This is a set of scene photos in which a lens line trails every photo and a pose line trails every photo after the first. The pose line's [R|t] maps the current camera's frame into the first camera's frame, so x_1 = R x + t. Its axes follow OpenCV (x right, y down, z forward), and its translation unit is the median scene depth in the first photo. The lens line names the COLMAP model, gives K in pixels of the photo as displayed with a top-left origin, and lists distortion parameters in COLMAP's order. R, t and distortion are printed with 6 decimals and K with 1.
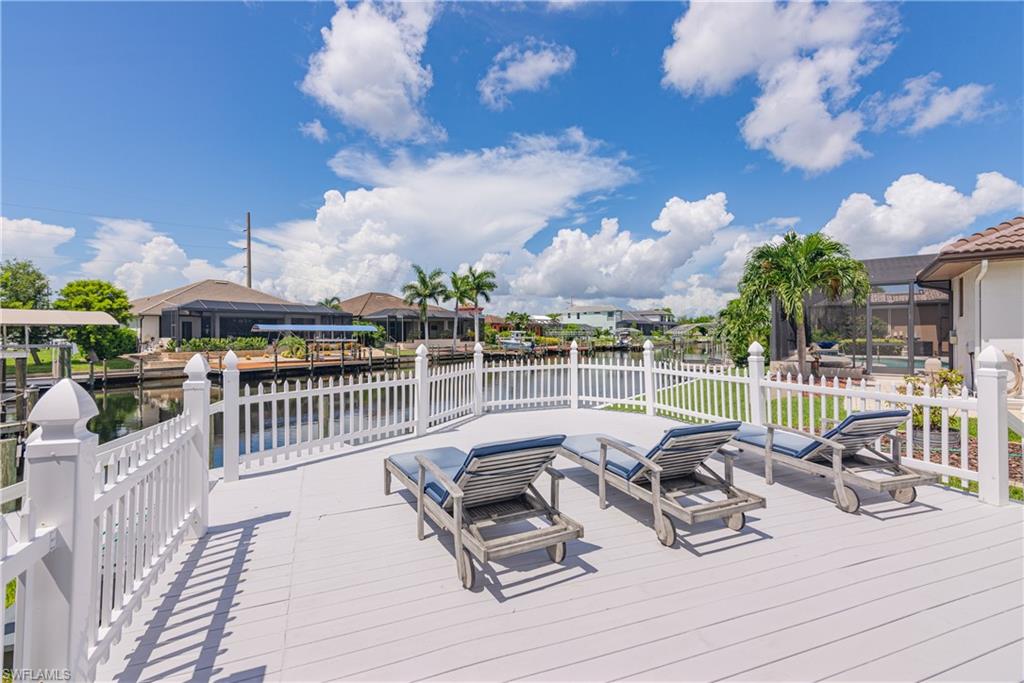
lens RADIAL K [[461.7, 0, 515.1], [0, 461.7, 323.1], [0, 0, 1]] dist [0.019051, -0.001216]
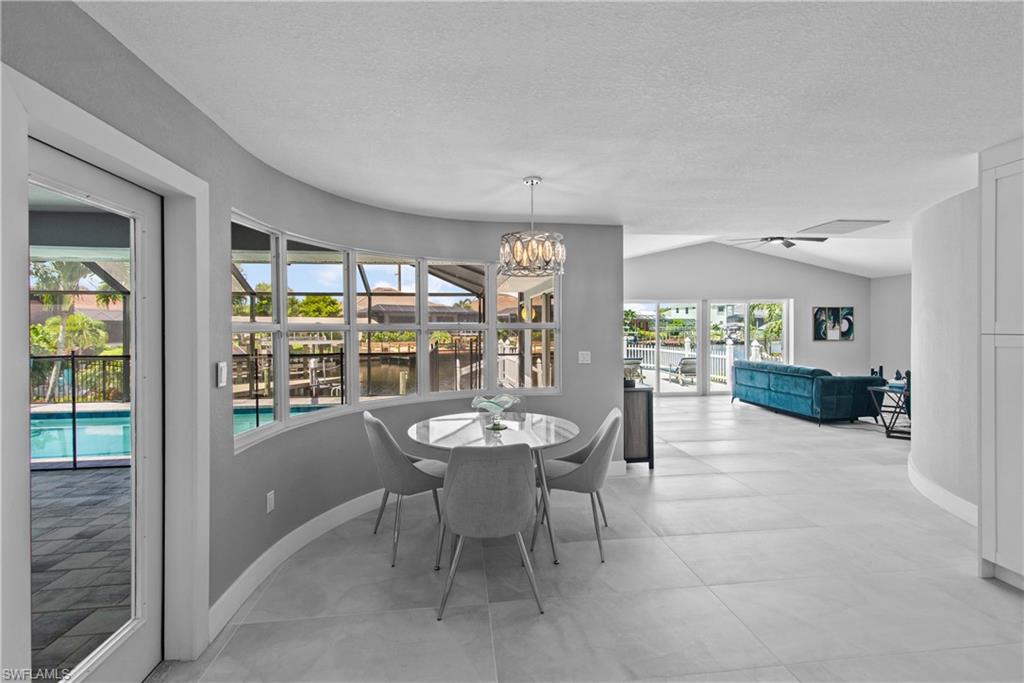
lens RADIAL K [[461.7, 0, 518.8], [0, 461.7, 332.6], [0, 0, 1]] dist [0.019051, -0.001216]
pose [[0.974253, 0.002875, -0.225439, 0.016105], [0.004795, 0.999428, 0.033467, -0.006300], [0.225407, -0.033686, 0.973682, -0.139790]]
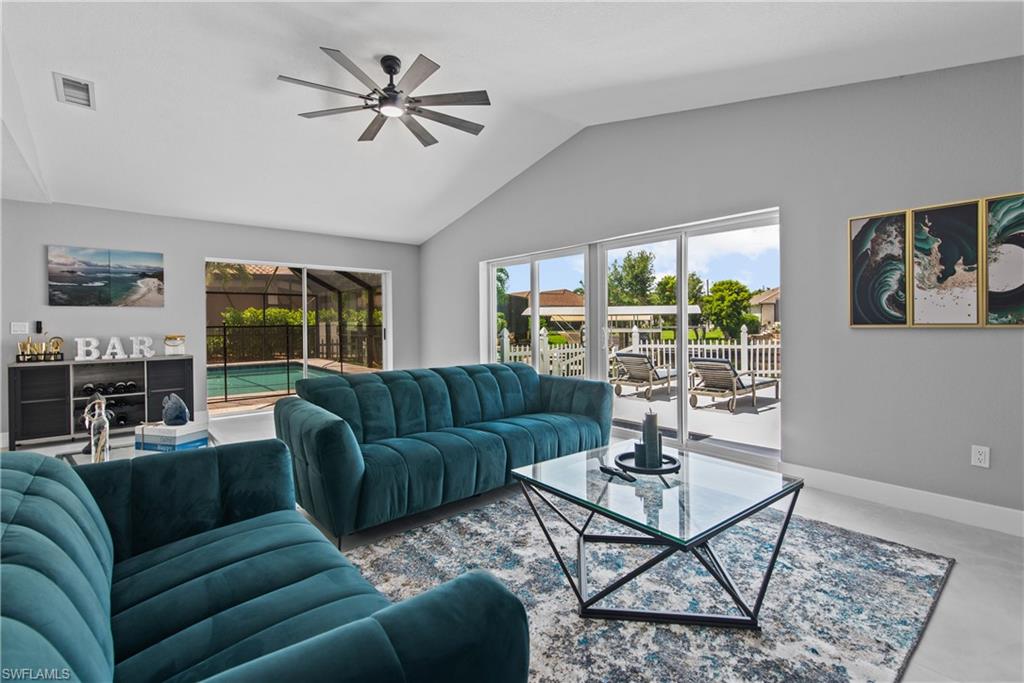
lens RADIAL K [[461.7, 0, 520.3], [0, 461.7, 321.4], [0, 0, 1]] dist [0.019051, -0.001216]
pose [[0.342279, 0.000934, -0.939598, 0.100687], [0.027138, 0.999572, 0.010879, -0.000624], [0.939206, -0.029223, 0.342108, -0.029488]]
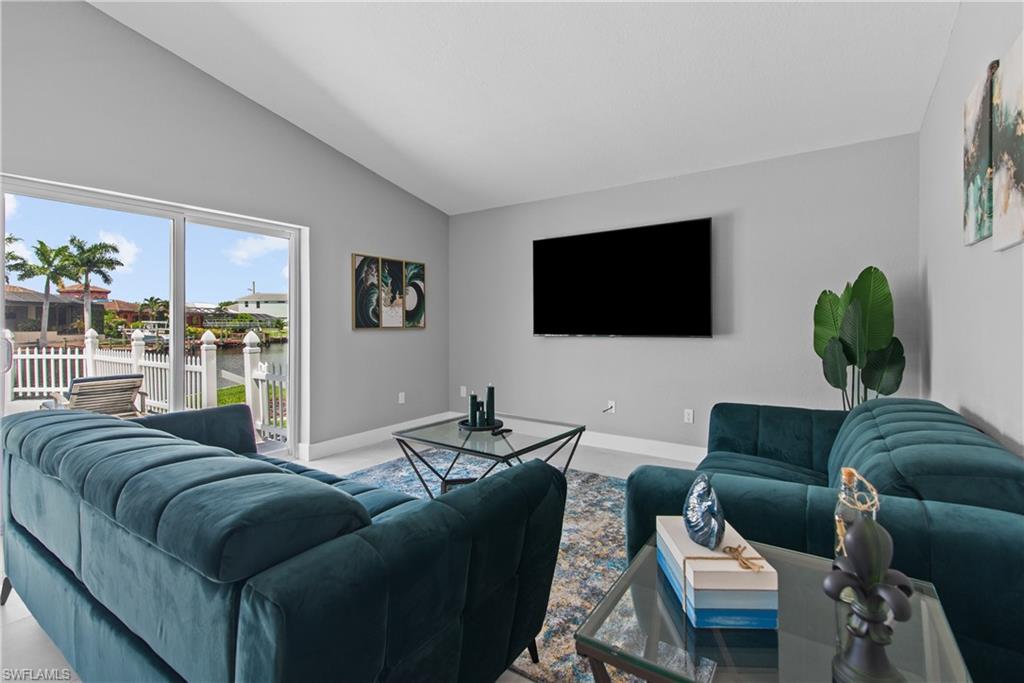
lens RADIAL K [[461.7, 0, 513.9], [0, 461.7, 327.3], [0, 0, 1]] dist [0.019051, -0.001216]
pose [[0.818484, -0.000933, 0.574528, 0.052296], [-0.015312, 0.999608, 0.023436, -0.000856], [-0.574325, -0.027979, 0.818149, -0.047999]]
